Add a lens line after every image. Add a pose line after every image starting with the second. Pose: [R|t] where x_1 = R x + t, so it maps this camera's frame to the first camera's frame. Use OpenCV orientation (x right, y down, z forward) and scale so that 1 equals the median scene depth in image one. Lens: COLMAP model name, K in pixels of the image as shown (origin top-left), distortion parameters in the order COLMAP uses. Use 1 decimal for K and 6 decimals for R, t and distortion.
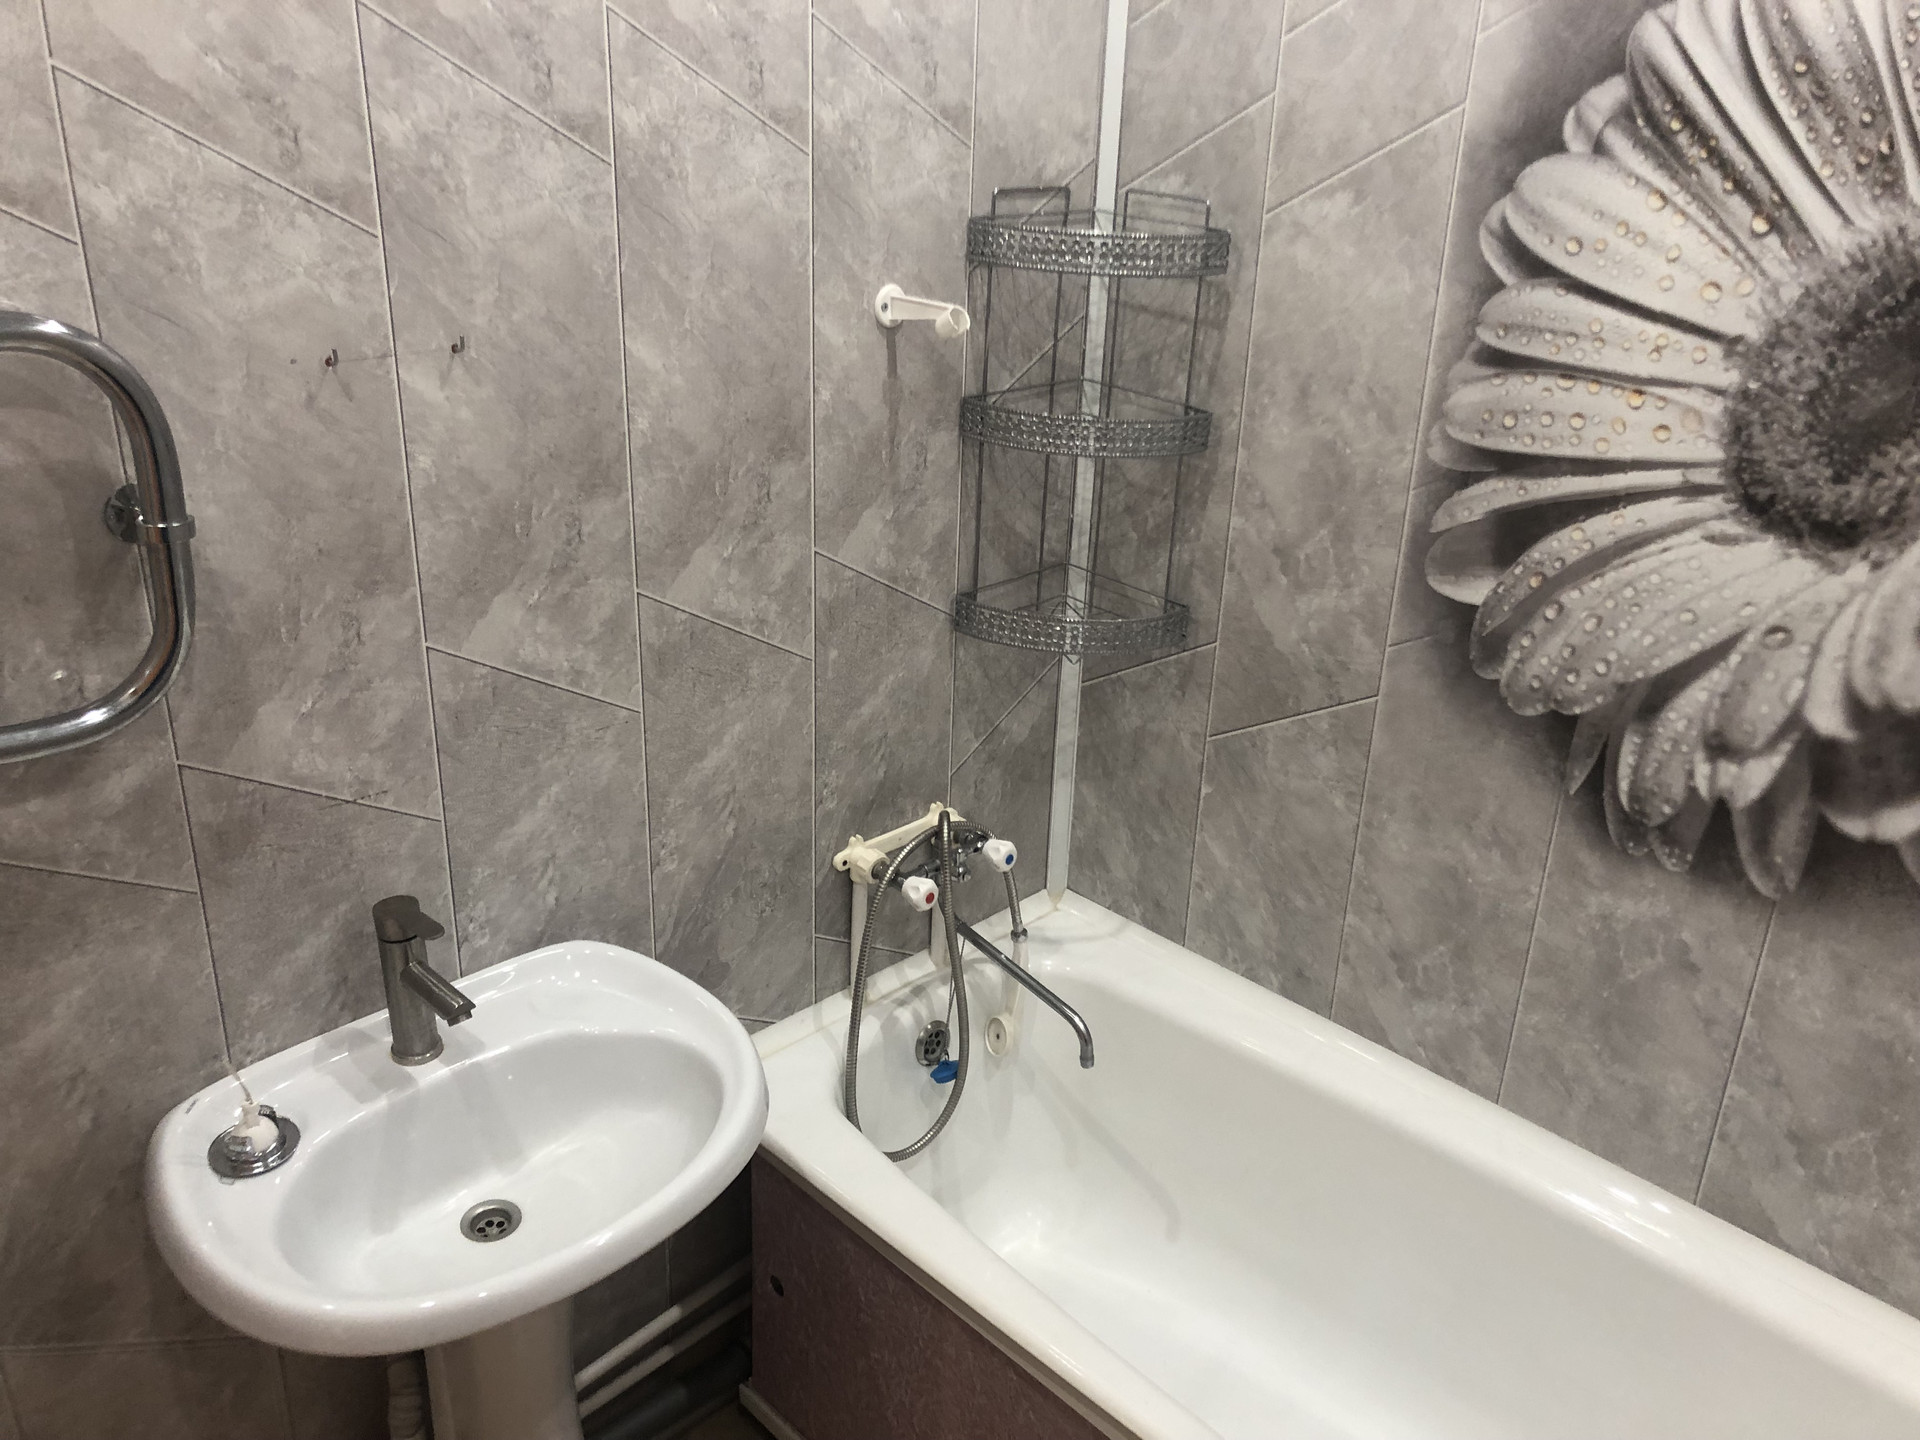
lens RADIAL K [[1590.8, 0, 942.9], [0, 1590.8, 717.1], [0, 0, 1]] dist [0.043469, -0.052078]
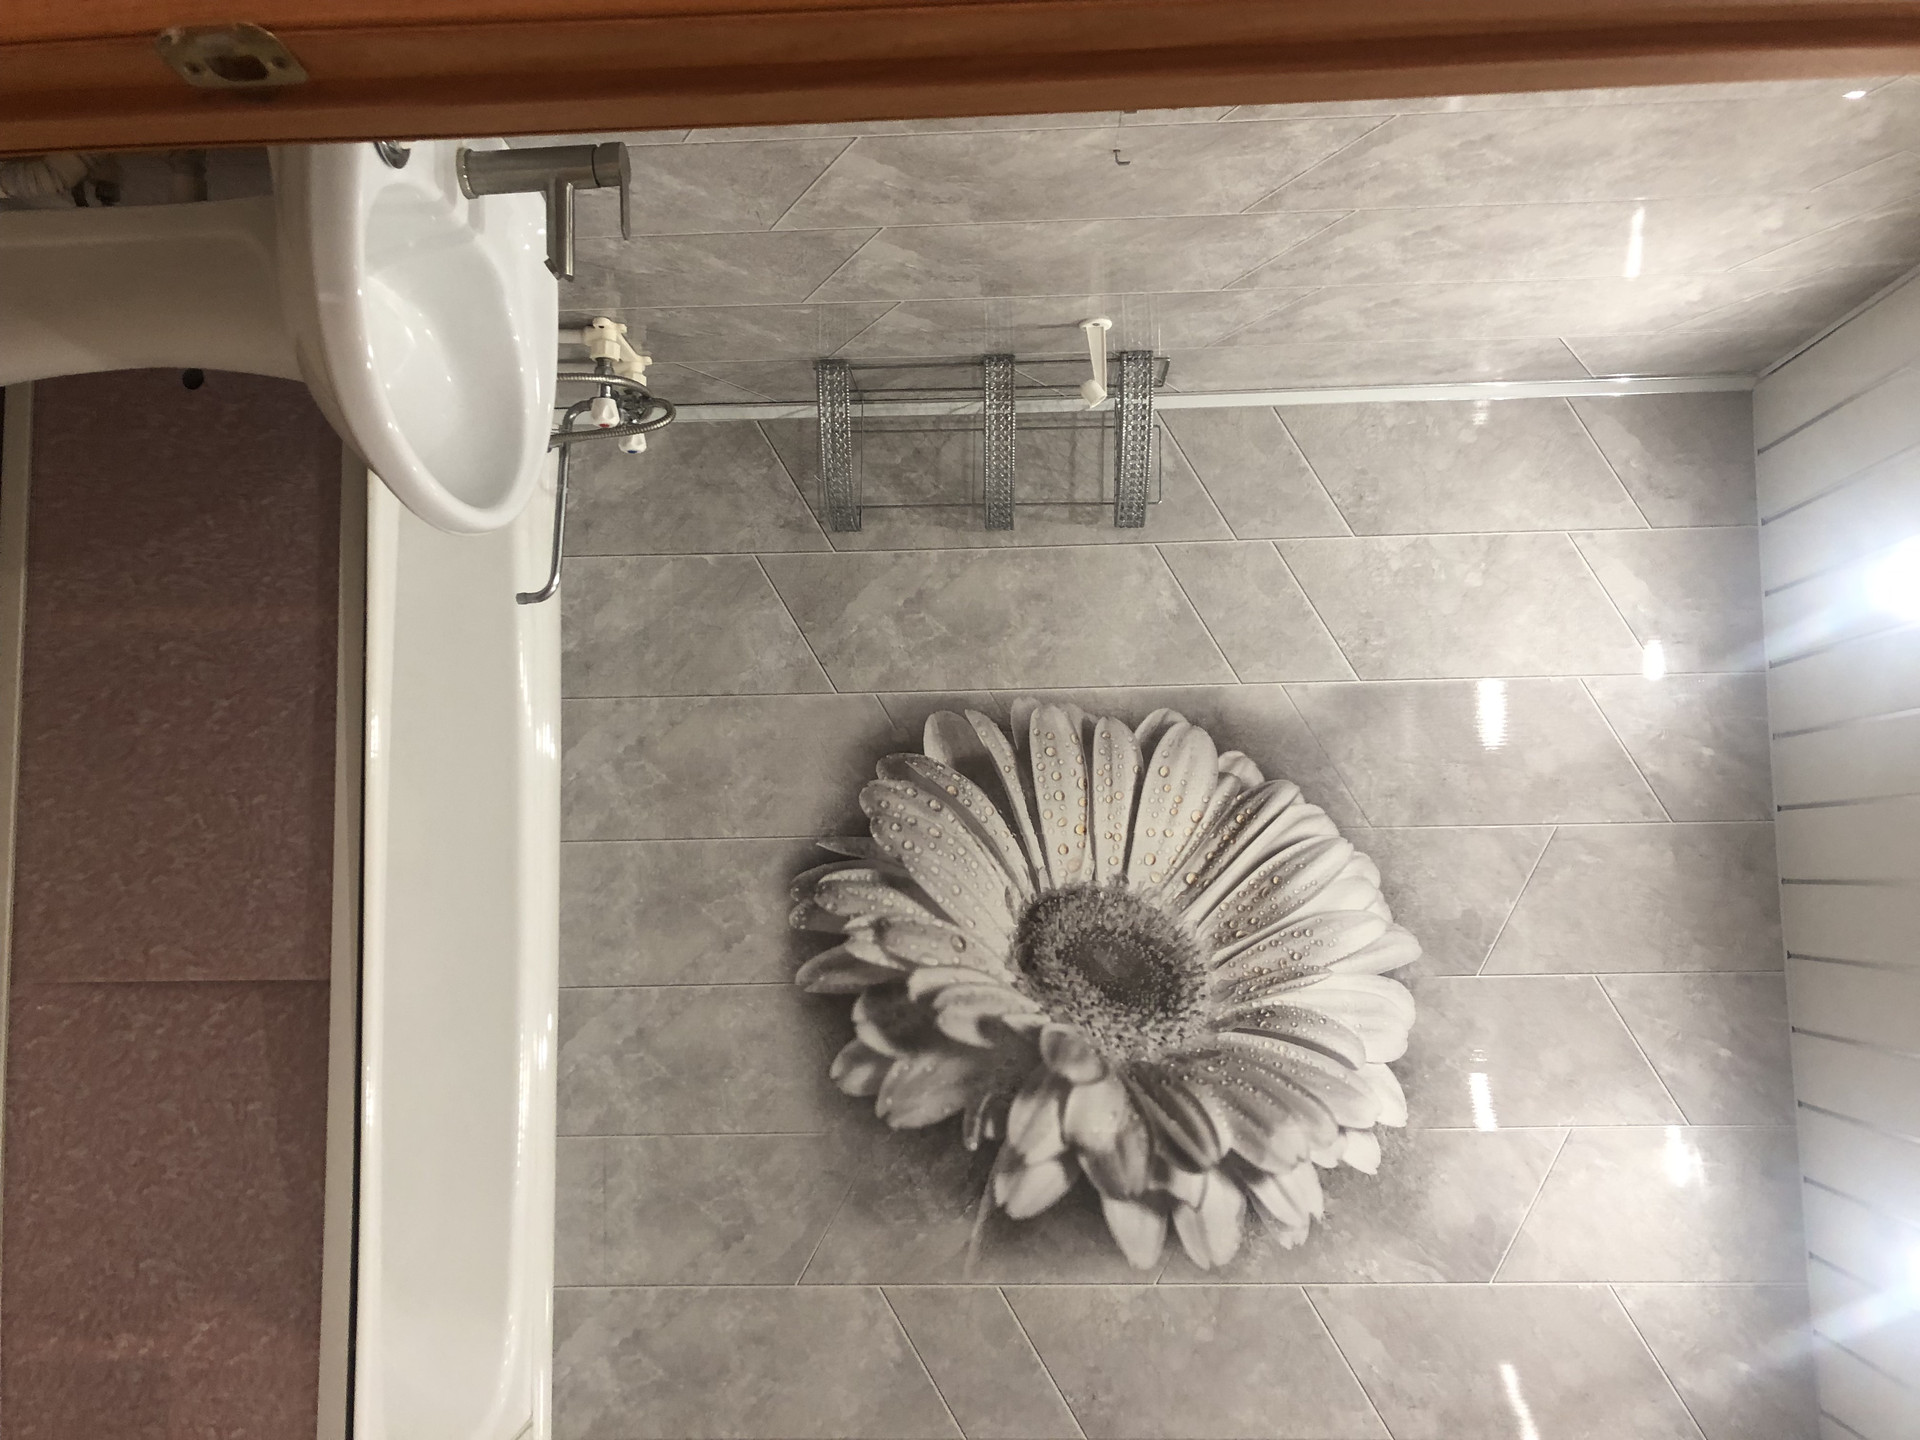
lens RADIAL K [[1590.8, 0, 944.6], [0, 1590.8, 713.1], [0, 0, 1]] dist [0.043469, -0.052078]
pose [[0.081081, 0.756237, 0.649255, -0.712935], [-0.925272, 0.299275, -0.233038, 0.268806], [-0.370538, -0.581842, 0.723990, -0.052016]]
